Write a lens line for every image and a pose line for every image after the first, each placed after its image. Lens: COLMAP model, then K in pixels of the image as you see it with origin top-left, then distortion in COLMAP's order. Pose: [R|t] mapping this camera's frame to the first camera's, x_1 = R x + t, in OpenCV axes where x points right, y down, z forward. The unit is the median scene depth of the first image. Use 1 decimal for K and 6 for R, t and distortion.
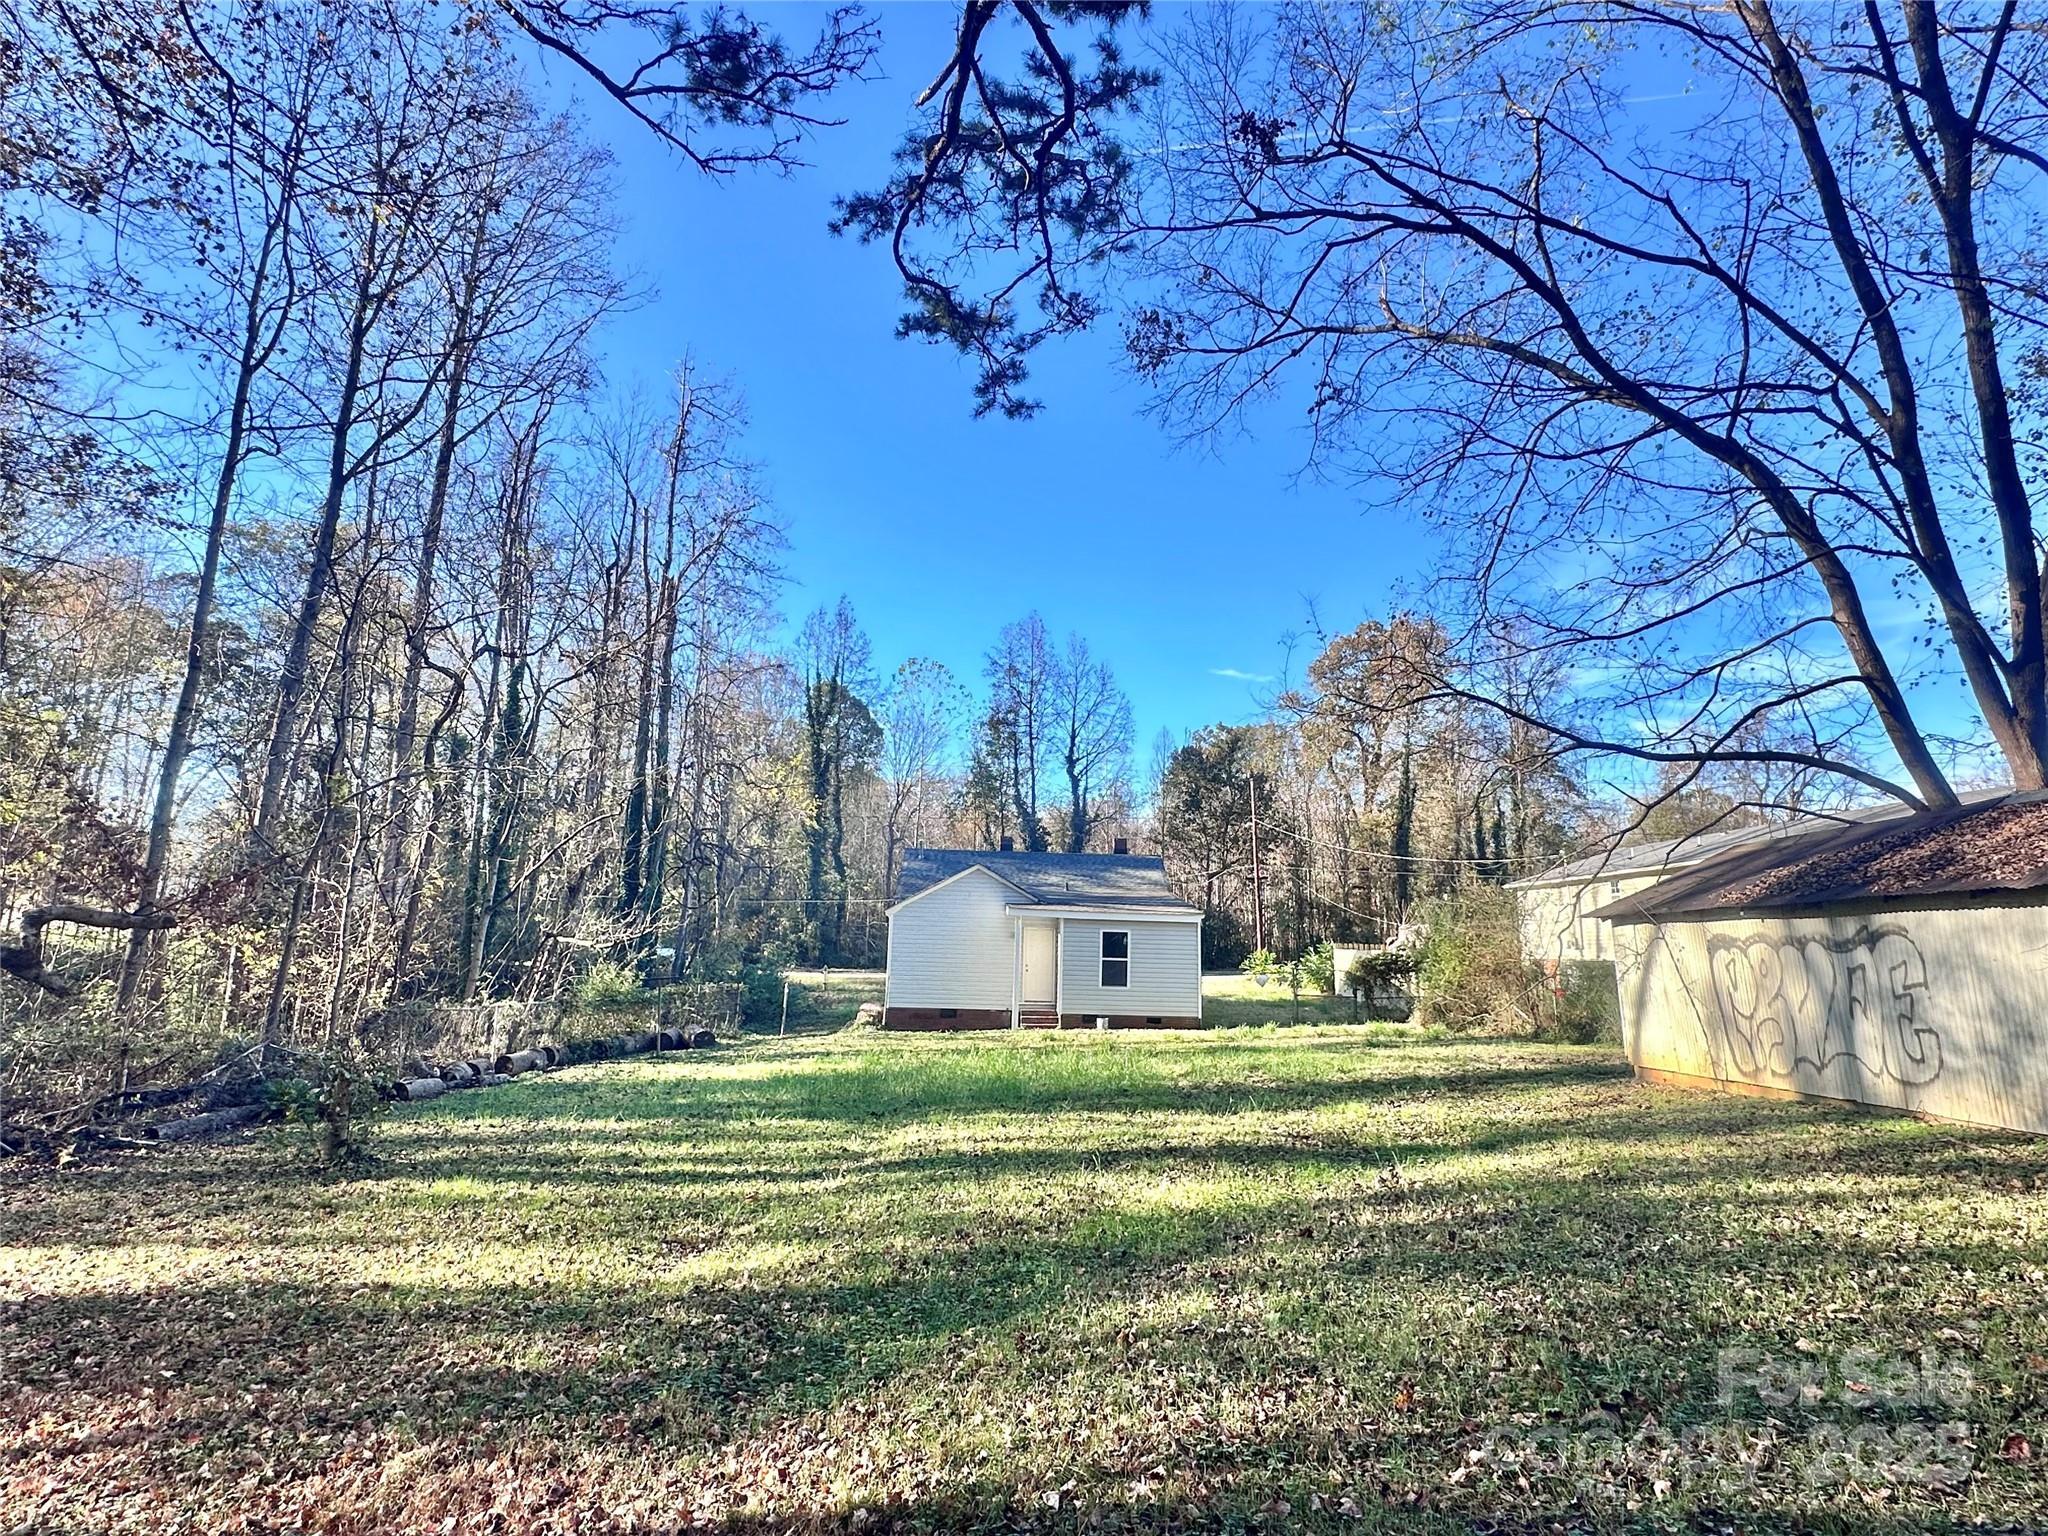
lens RADIAL K [[1061.7, 0, 1018.3], [0, 1061.7, 768.9], [0, 0, 1]] dist [-0.002318, -0.000099]
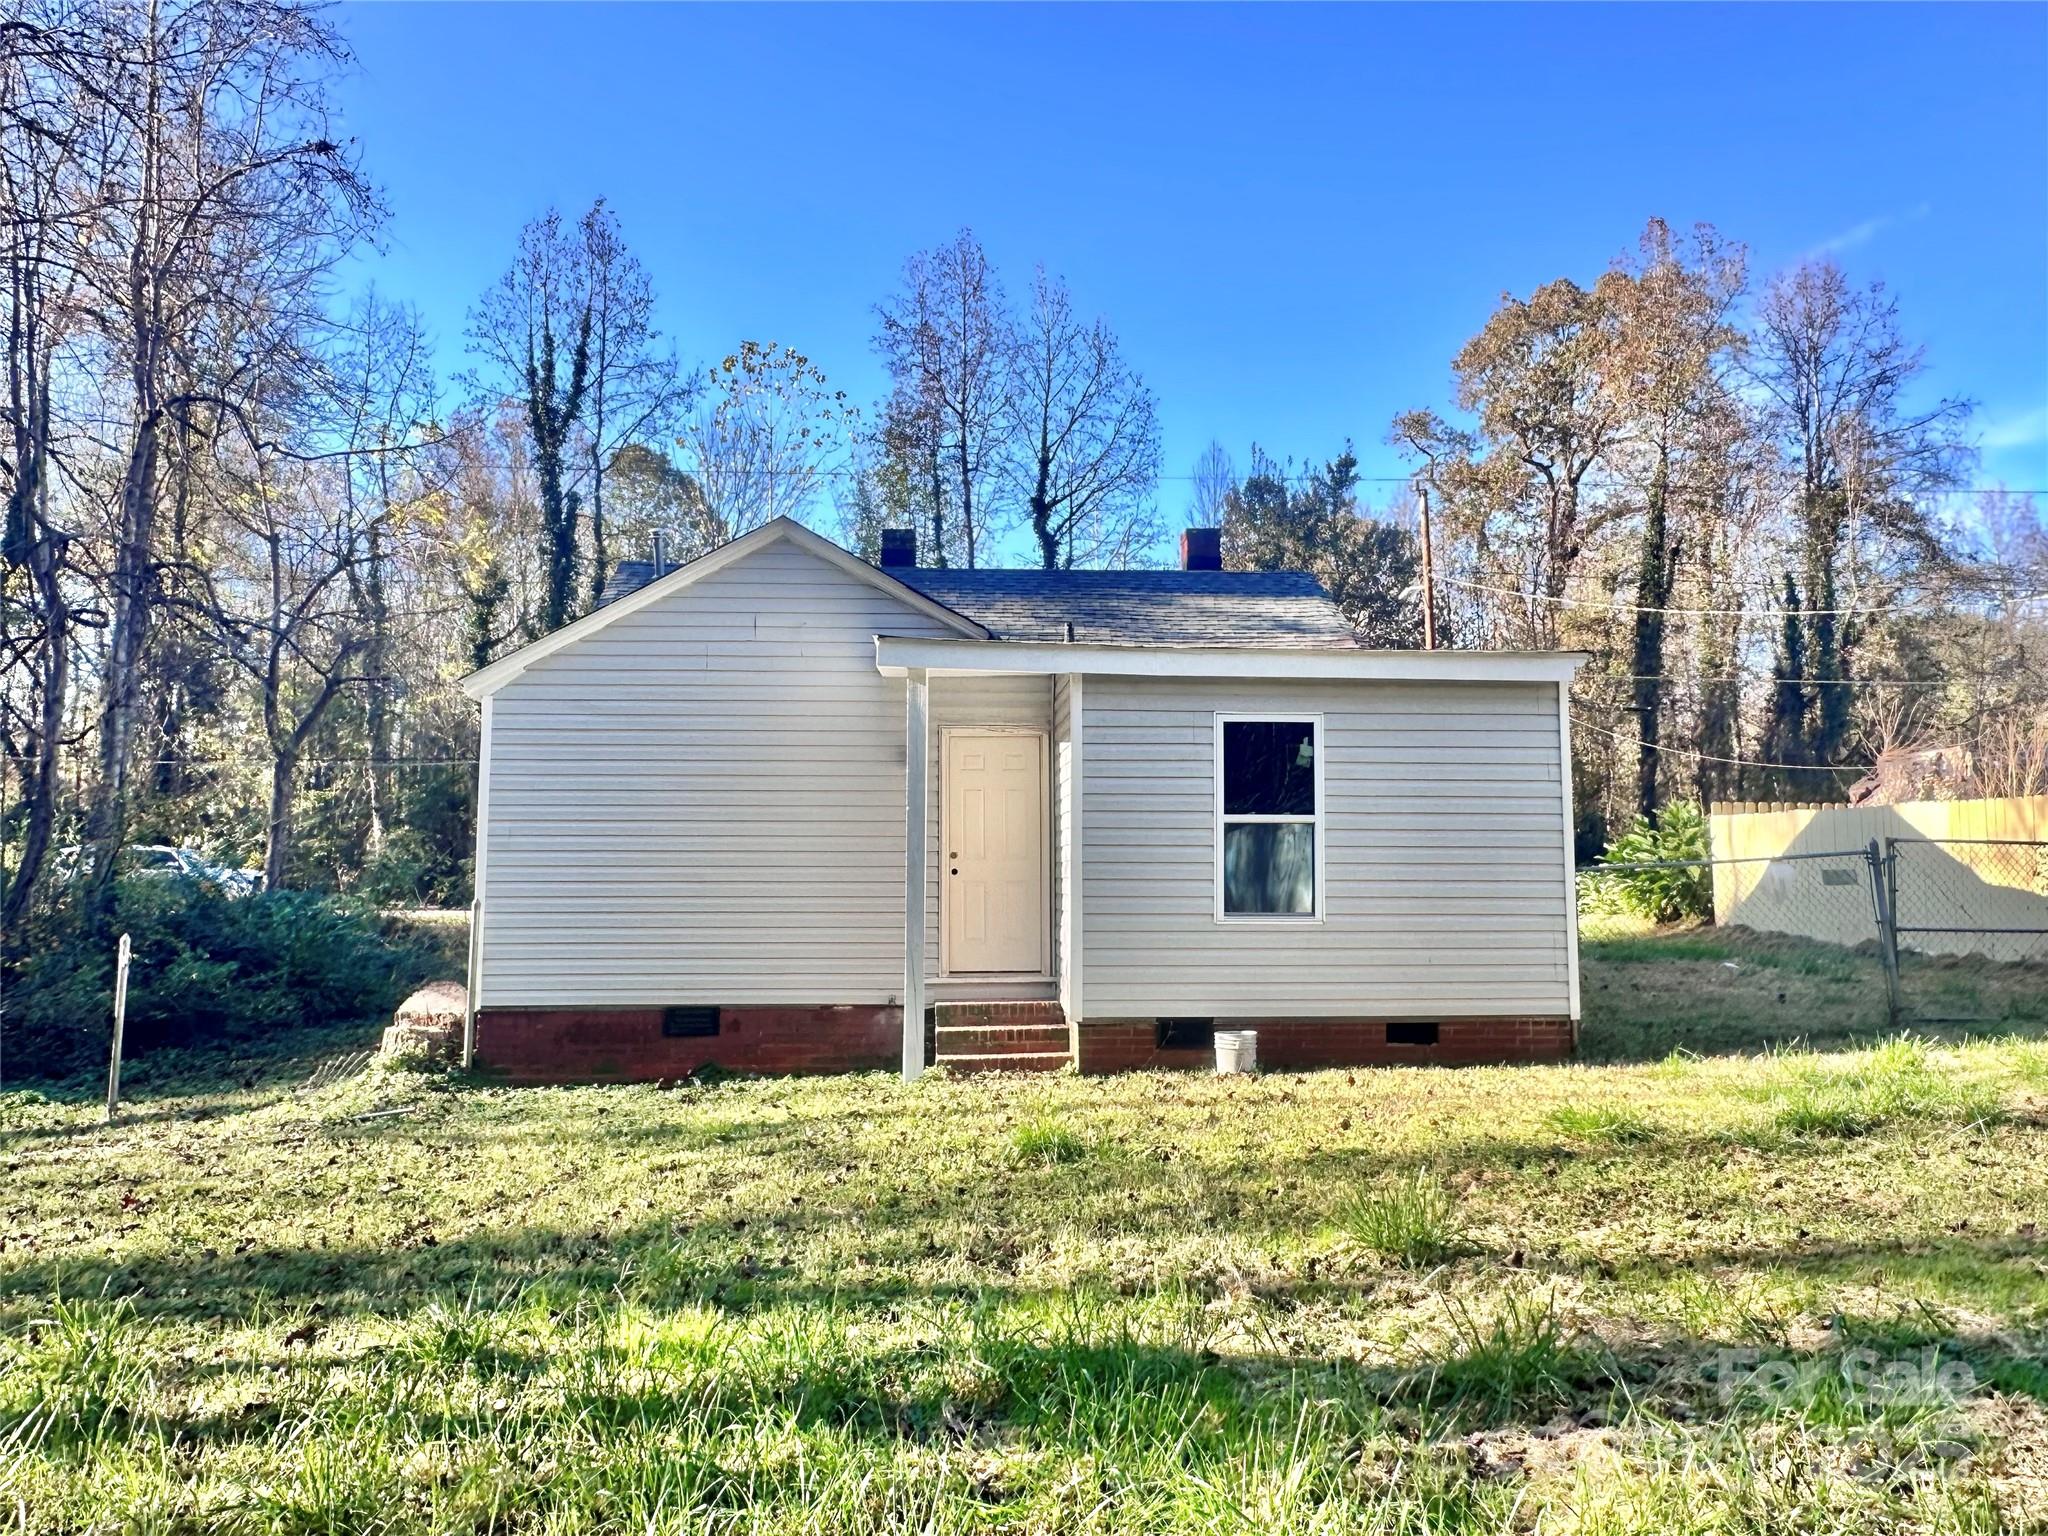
lens RADIAL K [[1444.4, 0, 1013.8], [0, 1444.4, 771.1], [0, 0, 1]] dist [0.000115, 0.001008]
pose [[0.998968, -0.022564, 0.039428, 0.010301], [0.018738, 0.995315, 0.094854, 0.130134], [-0.041384, -0.094018, 0.994710, 0.628431]]
